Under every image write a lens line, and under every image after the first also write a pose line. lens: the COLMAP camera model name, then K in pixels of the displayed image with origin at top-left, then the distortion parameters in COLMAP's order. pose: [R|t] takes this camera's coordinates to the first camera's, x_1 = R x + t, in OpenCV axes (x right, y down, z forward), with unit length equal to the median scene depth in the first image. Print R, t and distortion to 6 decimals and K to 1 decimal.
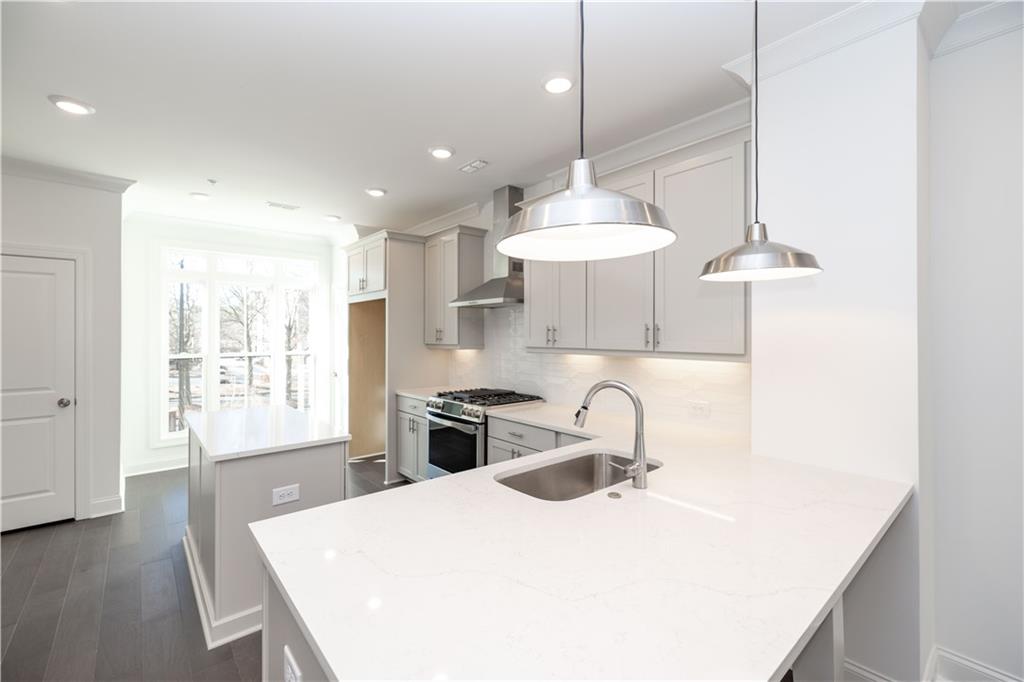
lens RADIAL K [[452.1, 0, 504.1], [0, 452.1, 331.5], [0, 0, 1]] dist [0.003175, -0.000957]
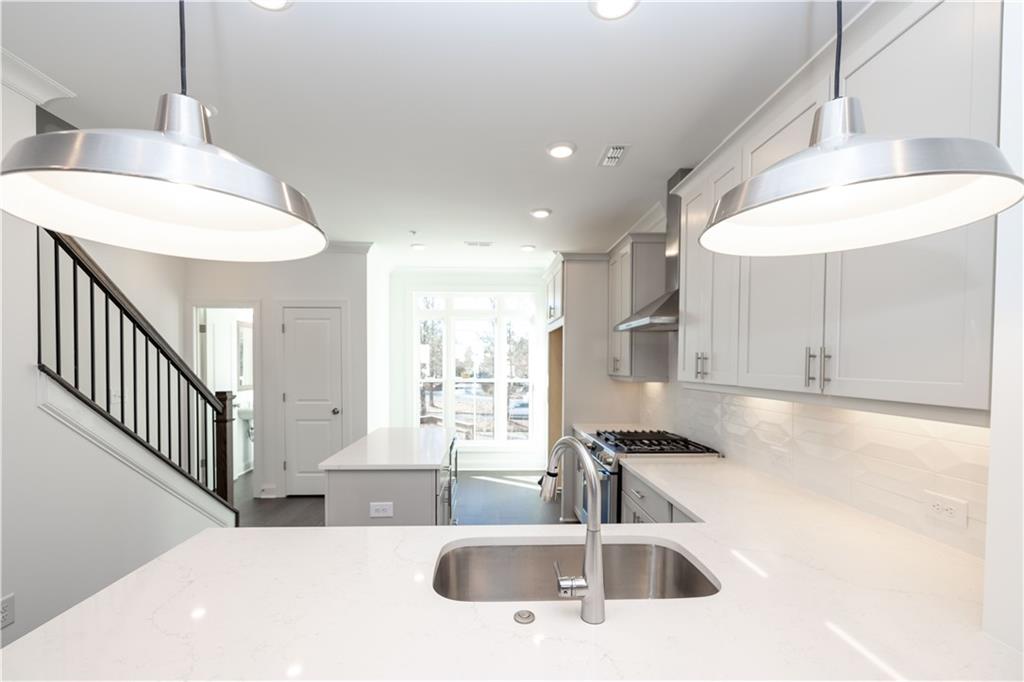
lens RADIAL K [[452.1, 0, 495.4], [0, 452.1, 372.4], [0, 0, 1]] dist [0.003175, -0.000957]
pose [[0.782770, 0.017523, -0.622065, 0.245639], [-0.002698, 0.999690, 0.024765, 0.001821], [0.622306, -0.017707, 0.782574, 0.199474]]
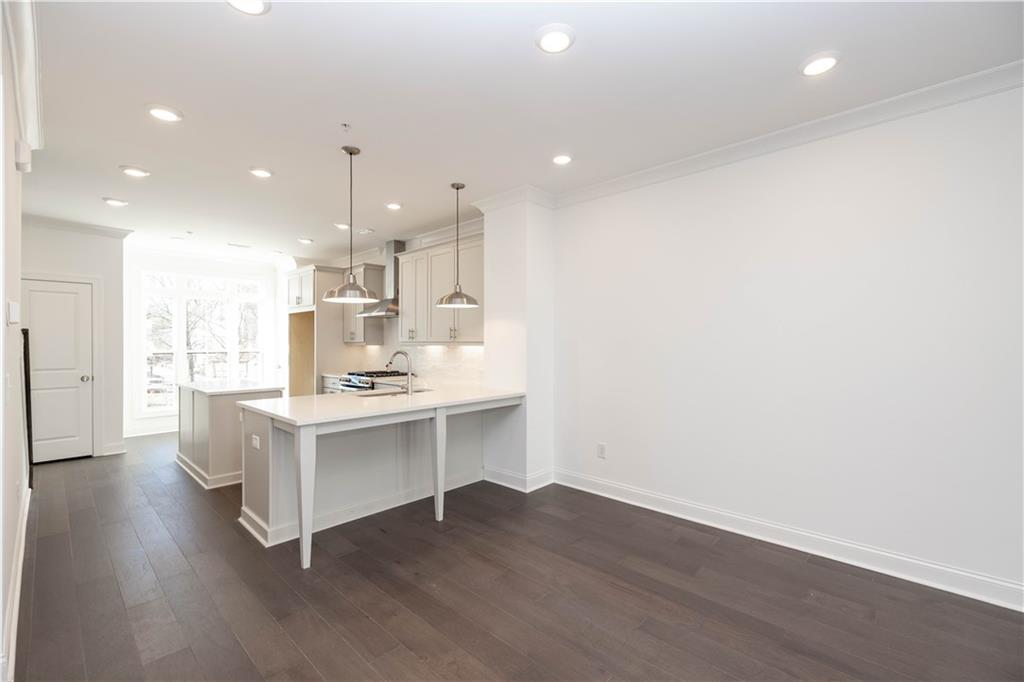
lens RADIAL K [[452.1, 0, 529.1], [0, 452.1, 345.6], [0, 0, 1]] dist [0.003175, -0.000957]
pose [[0.990508, 0.000460, 0.137458, 0.258882], [-0.001935, 0.999942, 0.010594, 0.025909], [-0.137445, -0.010760, 0.990451, -0.629110]]
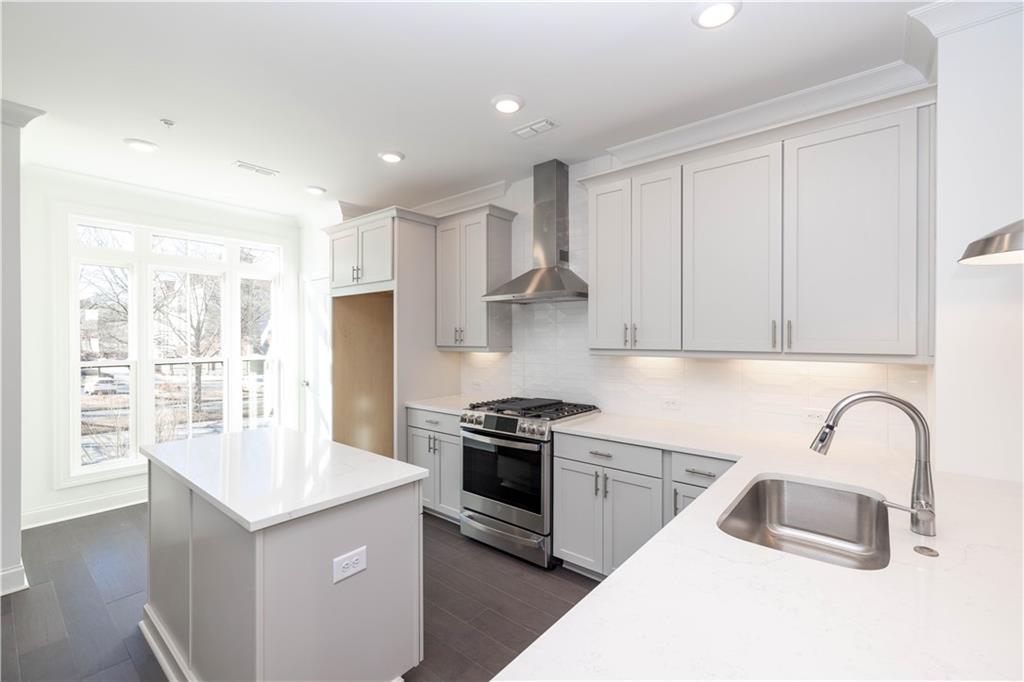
lens RADIAL K [[452.1, 0, 518.4], [0, 452.1, 339.4], [0, 0, 1]] dist [0.003175, -0.000957]
pose [[0.982375, -0.000532, 0.186920, -0.219336], [-0.001711, 0.999928, 0.011840, 0.006033], [-0.186912, -0.011951, 0.982304, 0.171269]]
